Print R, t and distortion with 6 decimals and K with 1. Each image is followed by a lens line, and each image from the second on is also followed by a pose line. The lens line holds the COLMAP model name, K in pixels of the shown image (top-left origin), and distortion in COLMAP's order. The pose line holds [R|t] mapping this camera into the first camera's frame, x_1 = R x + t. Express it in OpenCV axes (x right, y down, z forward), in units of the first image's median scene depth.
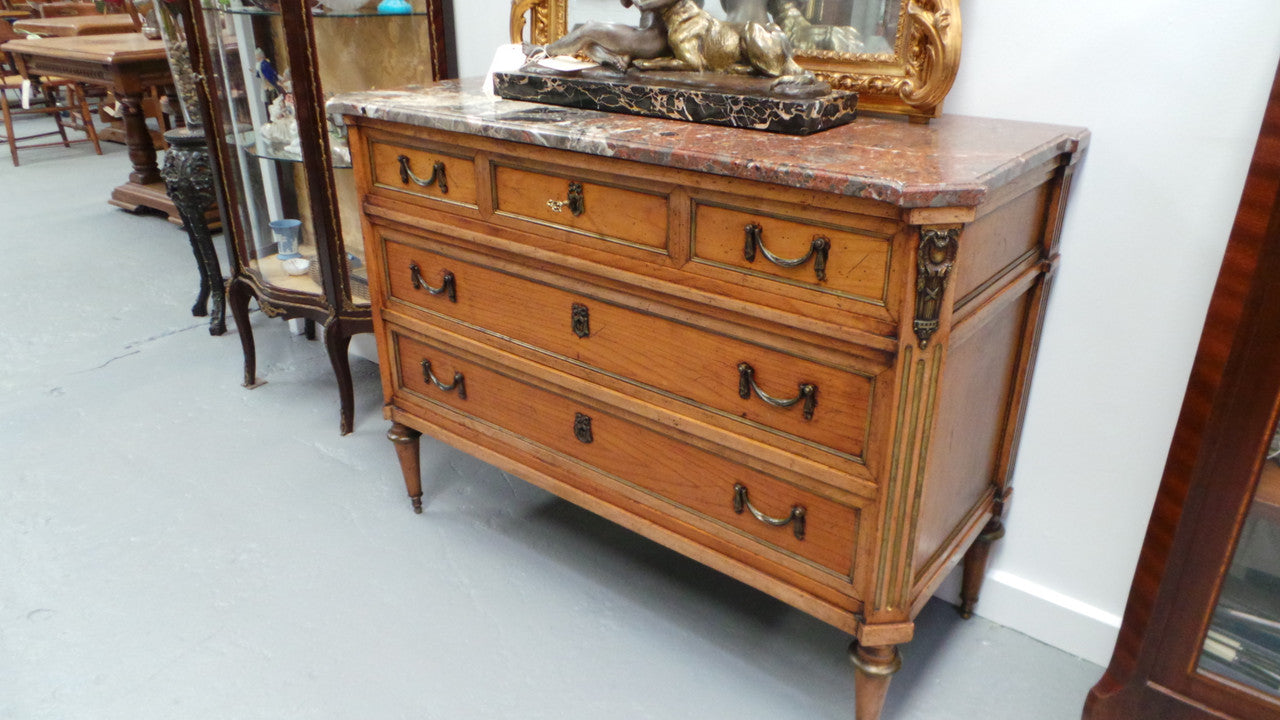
lens RADIAL K [[881.0, 0, 640.0], [0, 881.0, 360.0], [0, 0, 1]] dist [0.001904, 0.005520]
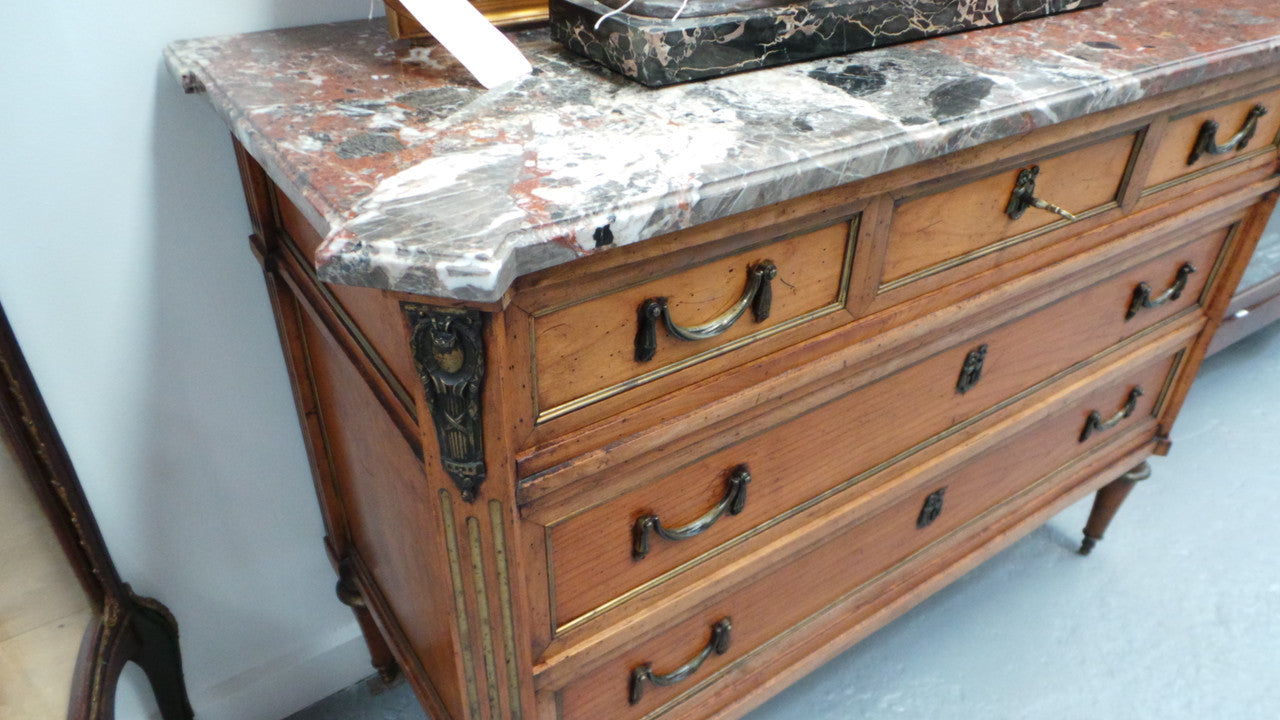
lens RADIAL K [[892.3, 0, 636.2], [0, 892.3, 355.1], [0, 0, 1]] dist [0.000339, 0.003111]
pose [[0.295385, -0.523327, 0.799298, -0.769251], [0.368326, 0.834334, 0.410149, -0.483174], [-0.881523, 0.173250, 0.439205, 1.079224]]
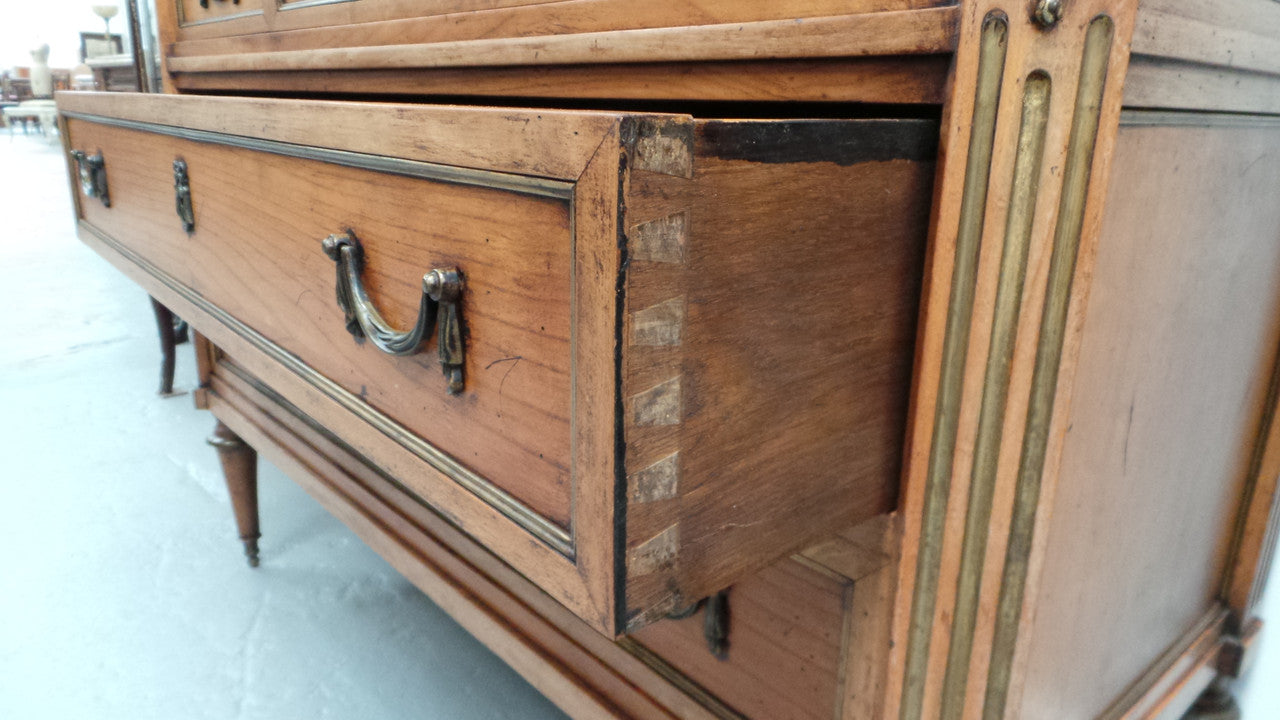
lens RADIAL K [[881.0, 0, 640.0], [0, 881.0, 360.0], [0, 0, 1]] dist [0.001904, 0.005520]
pose [[0.984250, 0.078985, -0.158156, 0.208559], [-0.100594, 0.985910, -0.133653, 0.132498], [0.145371, 0.147458, 0.978327, 0.606464]]
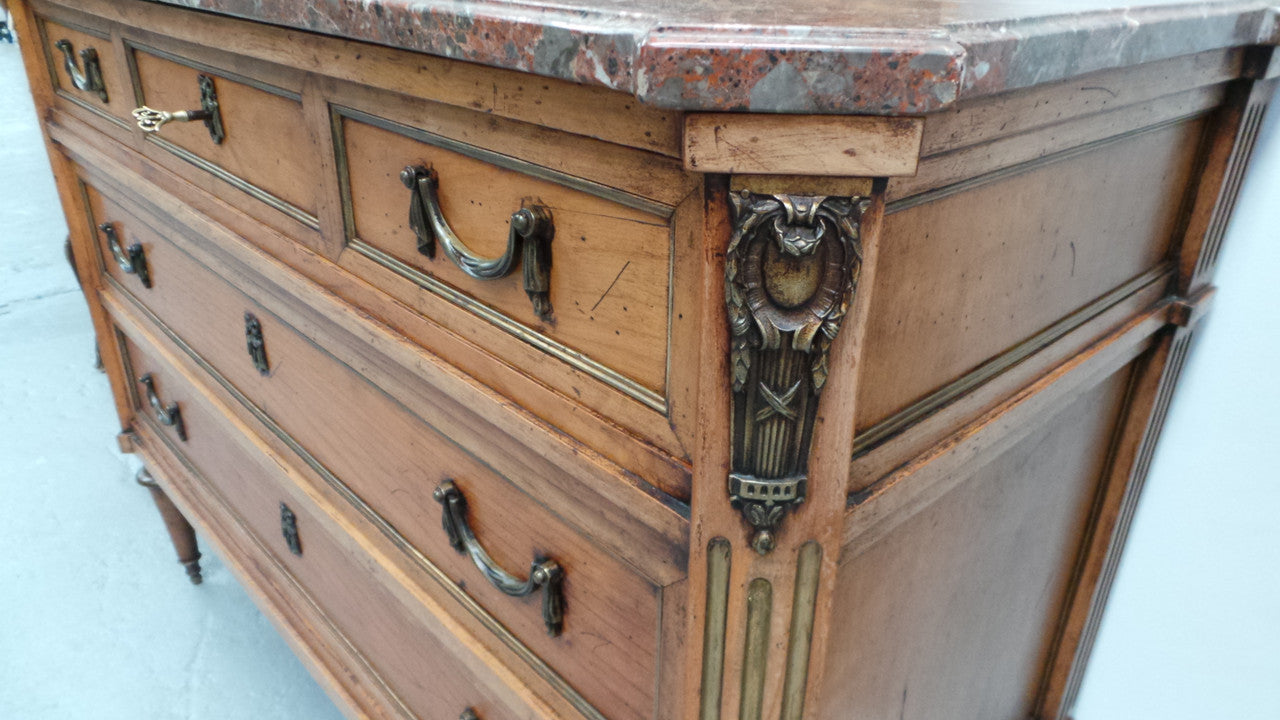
lens RADIAL K [[884.6, 0, 640.0], [0, 884.6, 360.0], [0, 0, 1]] dist [0.003943, 0.000661]
pose [[0.989988, 0.081542, -0.115219, 0.265883], [-0.079152, 0.996545, 0.025170, -0.078476], [0.116873, -0.015798, 0.993021, 0.569231]]
